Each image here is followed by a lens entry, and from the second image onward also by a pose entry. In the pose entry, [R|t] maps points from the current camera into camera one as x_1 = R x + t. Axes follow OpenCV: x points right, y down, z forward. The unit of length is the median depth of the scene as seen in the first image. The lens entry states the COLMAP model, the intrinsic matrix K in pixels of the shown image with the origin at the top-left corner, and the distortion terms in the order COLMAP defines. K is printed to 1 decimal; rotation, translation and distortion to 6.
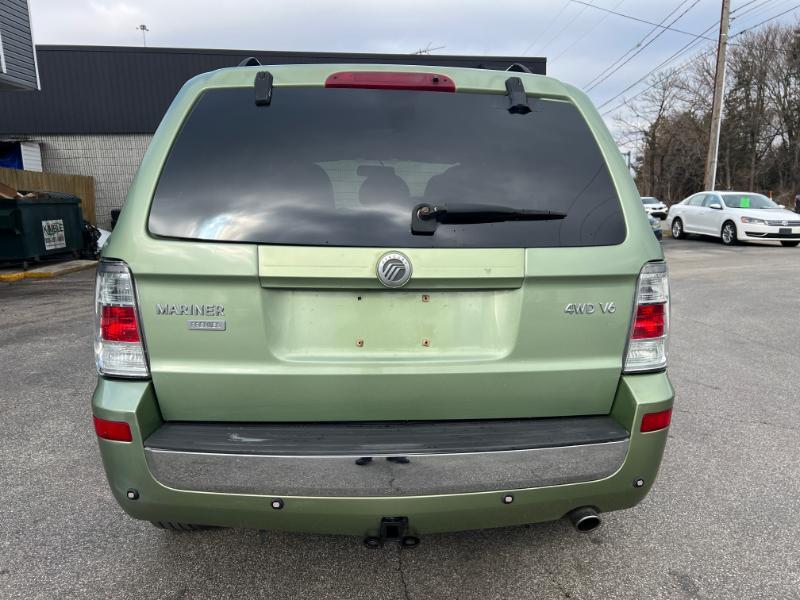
lens RADIAL K [[604.6, 0, 405.6], [0, 604.6, 302.5], [0, 0, 1]] dist [0.050216, -0.054968]
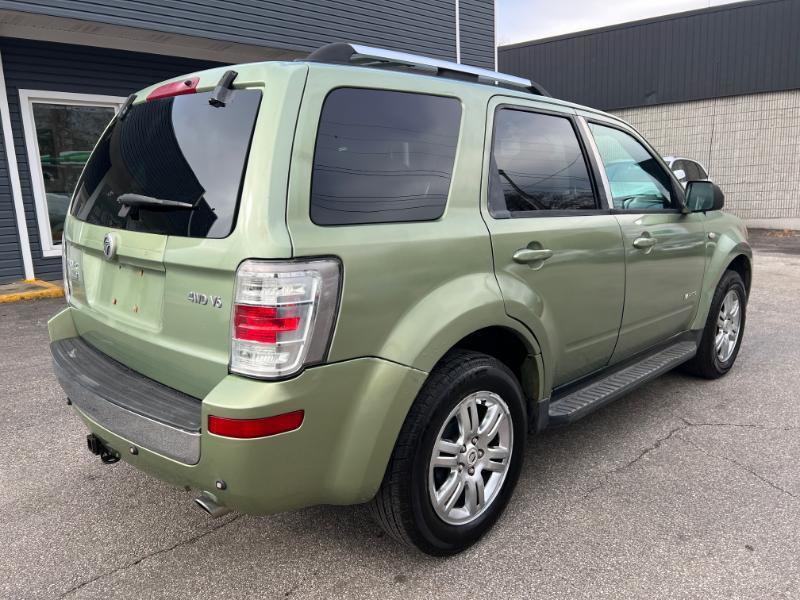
lens RADIAL K [[604.6, 0, 399.4], [0, 604.6, 301.6], [0, 0, 1]] dist [0.050216, -0.054968]
pose [[0.659615, 0.137196, -0.738976, 0.970787], [-0.107875, 0.990300, 0.087566, -0.084562], [0.743822, 0.021957, 0.668017, 0.434969]]
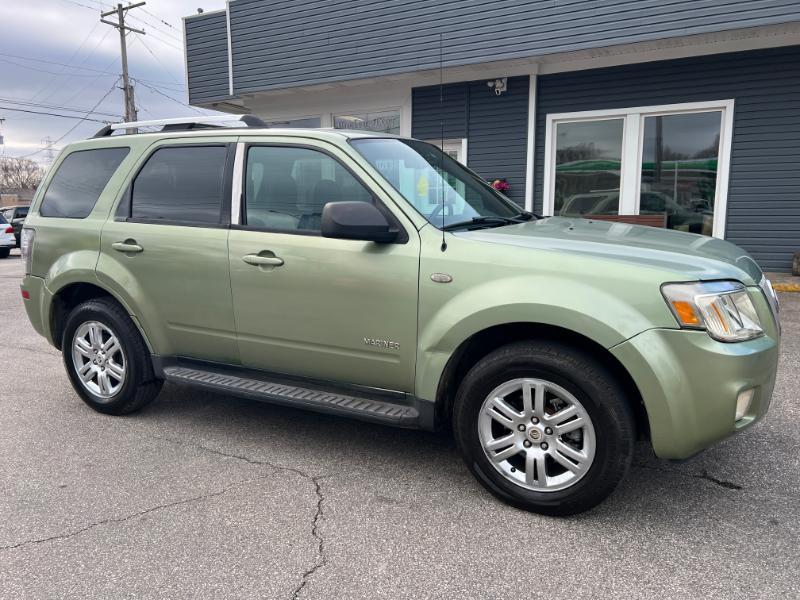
lens RADIAL K [[604.6, 0, 398.8], [0, 604.6, 301.7], [0, 0, 1]] dist [0.050216, -0.054968]
pose [[-0.517134, 0.160513, -0.840719, 1.317777], [-0.126823, 0.957045, 0.260732, -0.457324], [0.846456, 0.241456, -0.474564, 2.646054]]
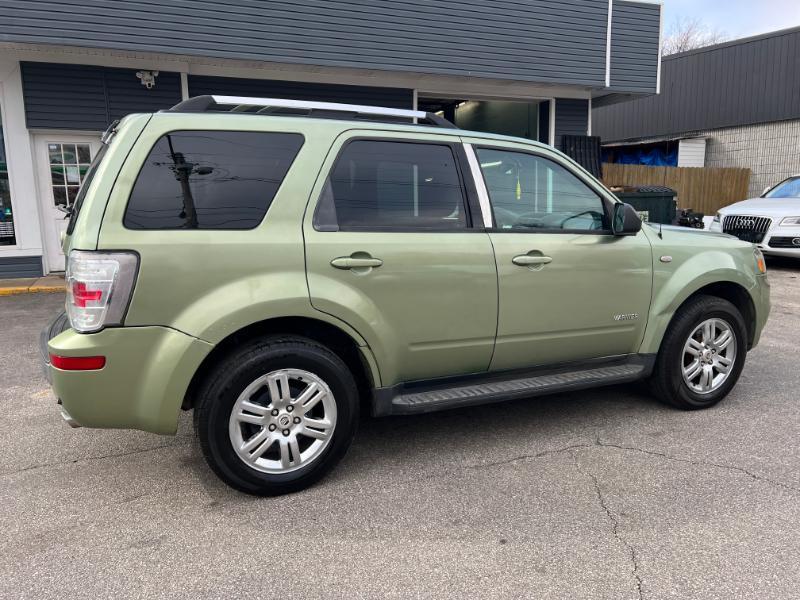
lens RADIAL K [[604.6, 0, 397.0], [0, 604.6, 297.0], [0, 0, 1]] dist [0.050216, -0.054968]
pose [[0.356646, 0.160971, -0.920267, 1.522875], [-0.154536, 0.981639, 0.111816, -0.178958], [0.921370, 0.102336, 0.374974, 0.911475]]
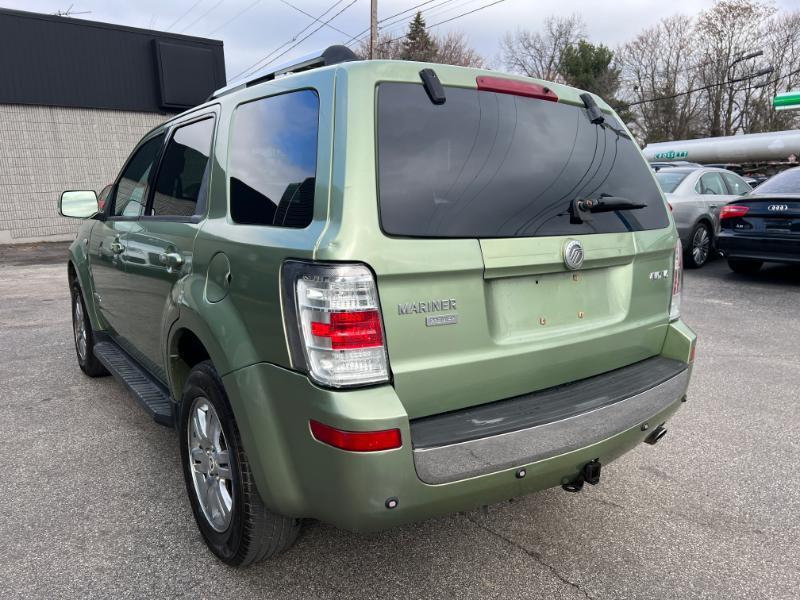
lens RADIAL K [[604.6, 0, 404.9], [0, 604.6, 306.2], [0, 0, 1]] dist [0.050216, -0.054968]
pose [[0.843617, -0.103098, 0.526955, -0.671639], [0.089029, 0.994667, 0.052076, -0.032442], [-0.529514, 0.002982, 0.848296, 0.126269]]
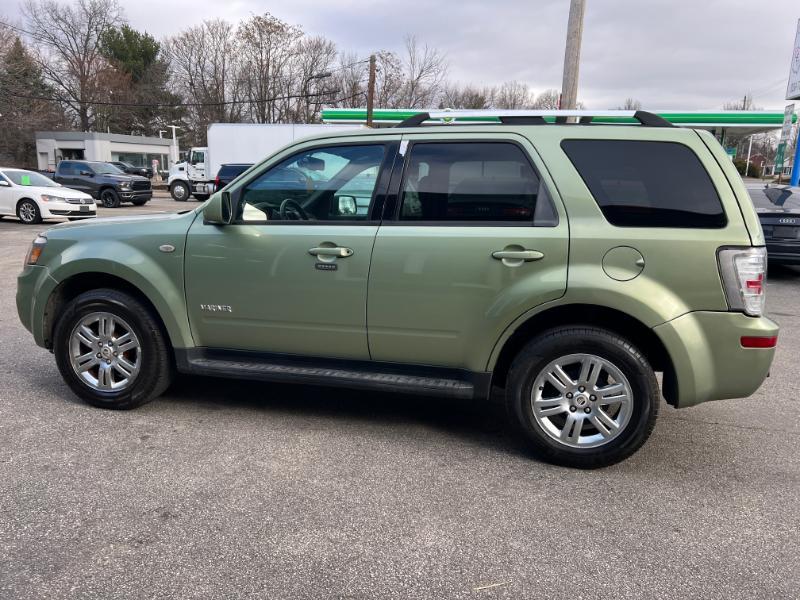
lens RADIAL K [[604.6, 0, 406.4], [0, 604.6, 300.8], [0, 0, 1]] dist [0.050216, -0.054968]
pose [[0.278505, -0.166027, 0.945976, -1.804946], [0.127284, 0.982638, 0.134988, -0.208784], [-0.951963, 0.082813, 0.294802, 1.093148]]
